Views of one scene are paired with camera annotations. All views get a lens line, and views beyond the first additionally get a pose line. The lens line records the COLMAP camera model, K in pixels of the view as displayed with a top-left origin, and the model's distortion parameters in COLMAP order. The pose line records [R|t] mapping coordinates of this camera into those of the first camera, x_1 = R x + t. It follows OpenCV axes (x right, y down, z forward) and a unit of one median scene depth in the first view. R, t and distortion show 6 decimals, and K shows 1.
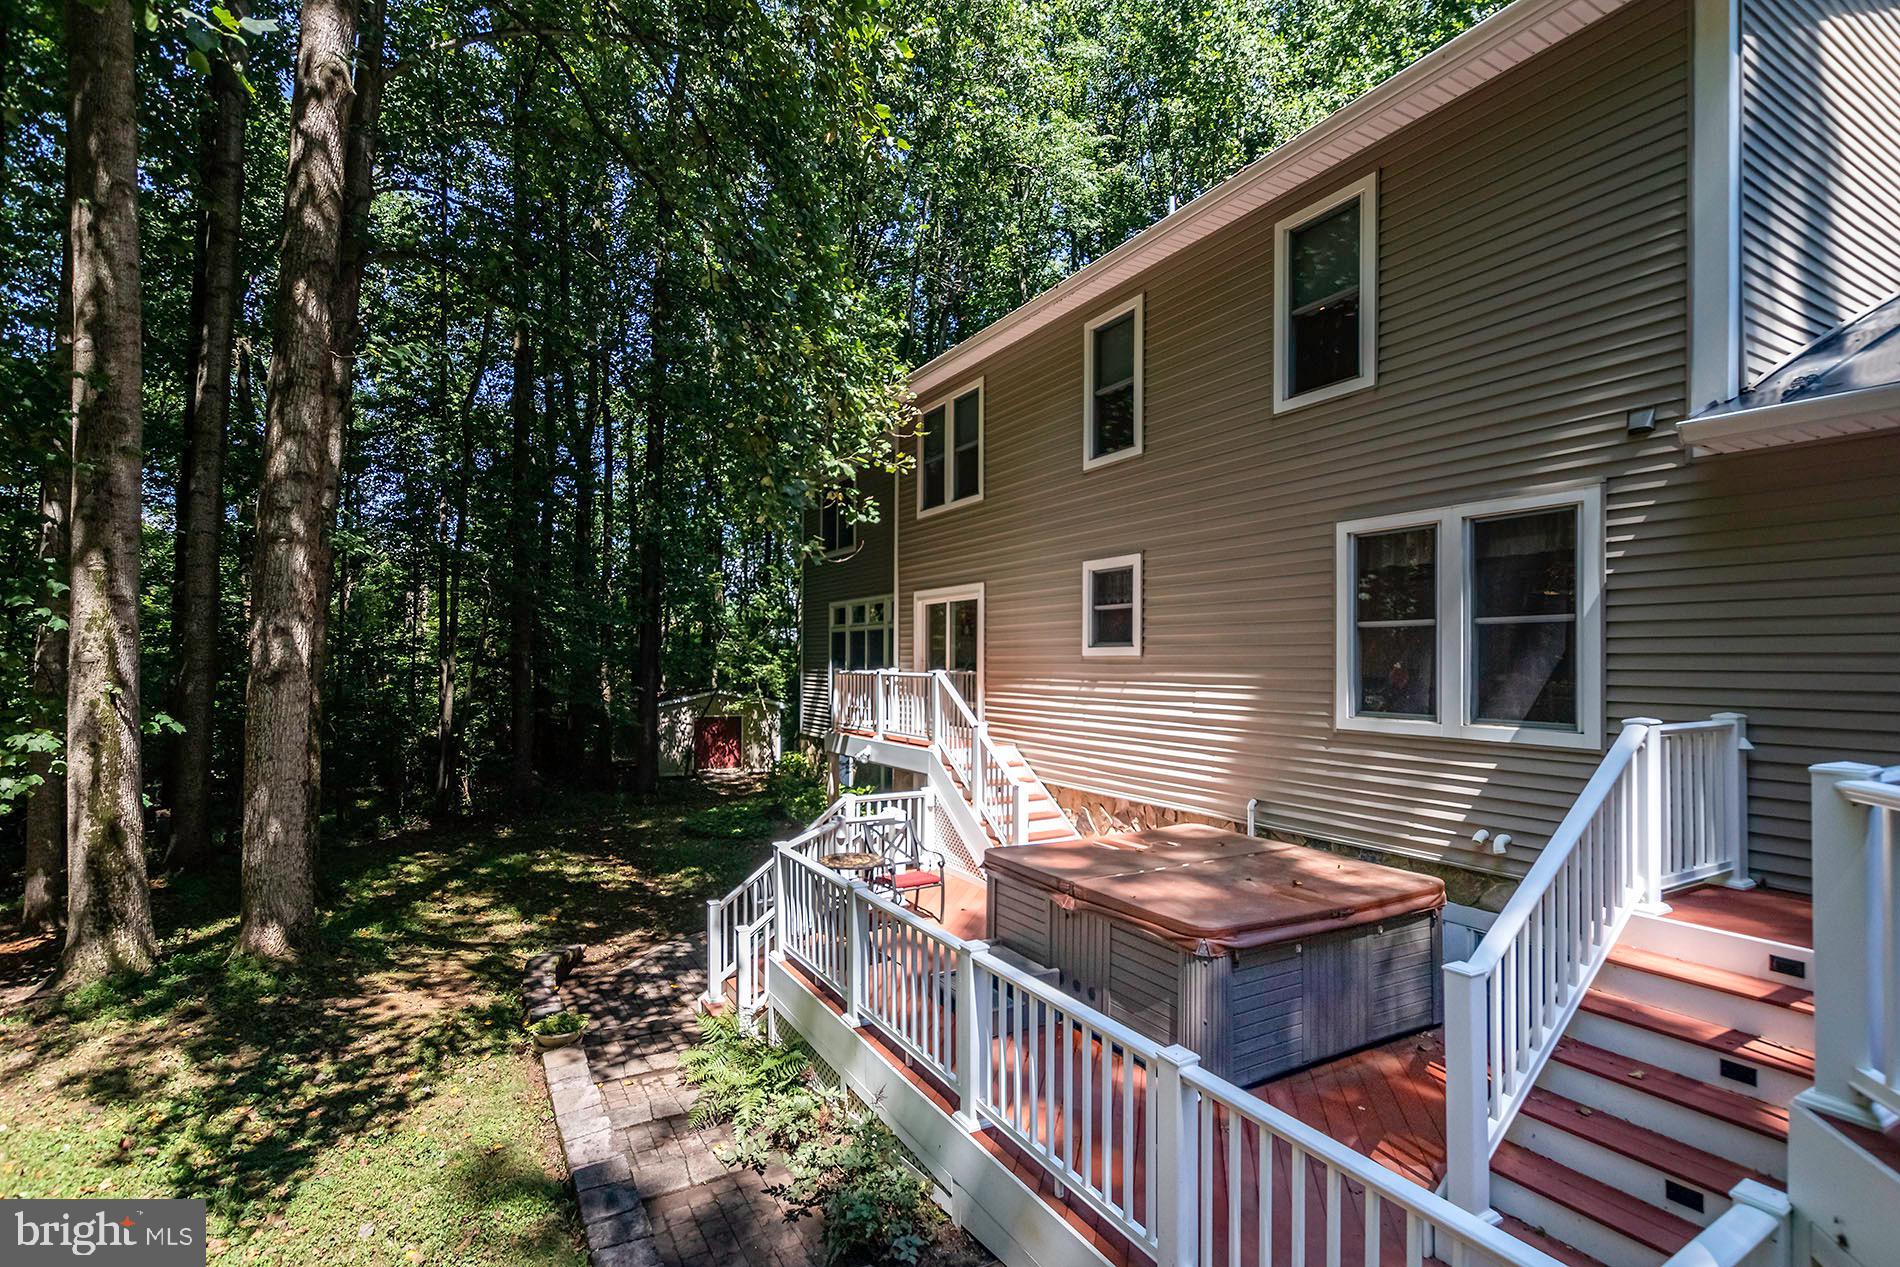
lens RADIAL K [[861.5, 0, 934.2], [0, 861.5, 659.0], [0, 0, 1]] dist [0.002242, -0.000179]
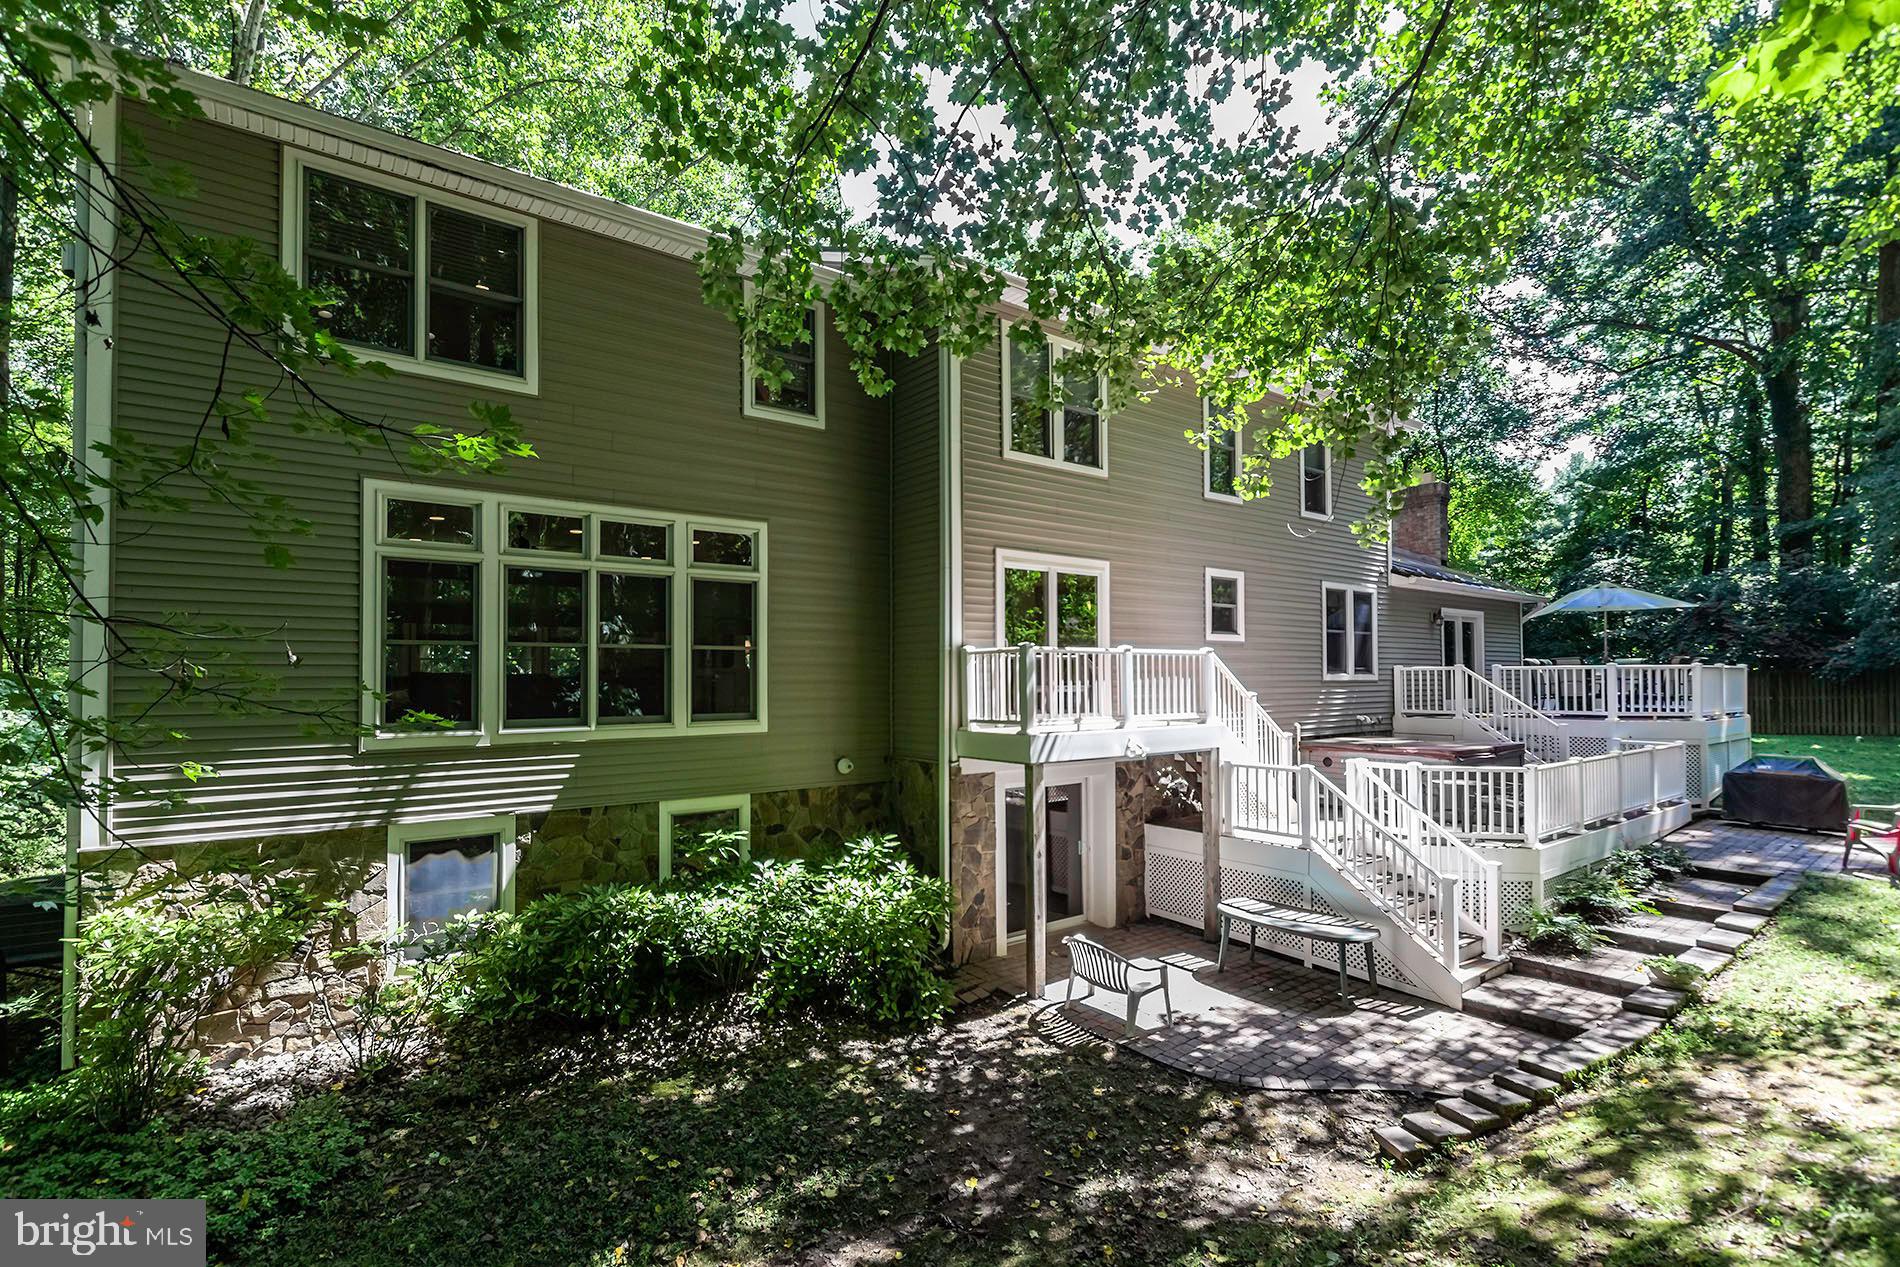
lens RADIAL K [[861.5, 0, 934.2], [0, 861.5, 659.0], [0, 0, 1]] dist [0.002242, -0.000179]
pose [[-0.114961, 0.030722, 0.992895, -1.141673], [0.008889, 0.999513, -0.029897, 0.063858], [-0.993330, 0.005389, -0.115178, 1.680239]]
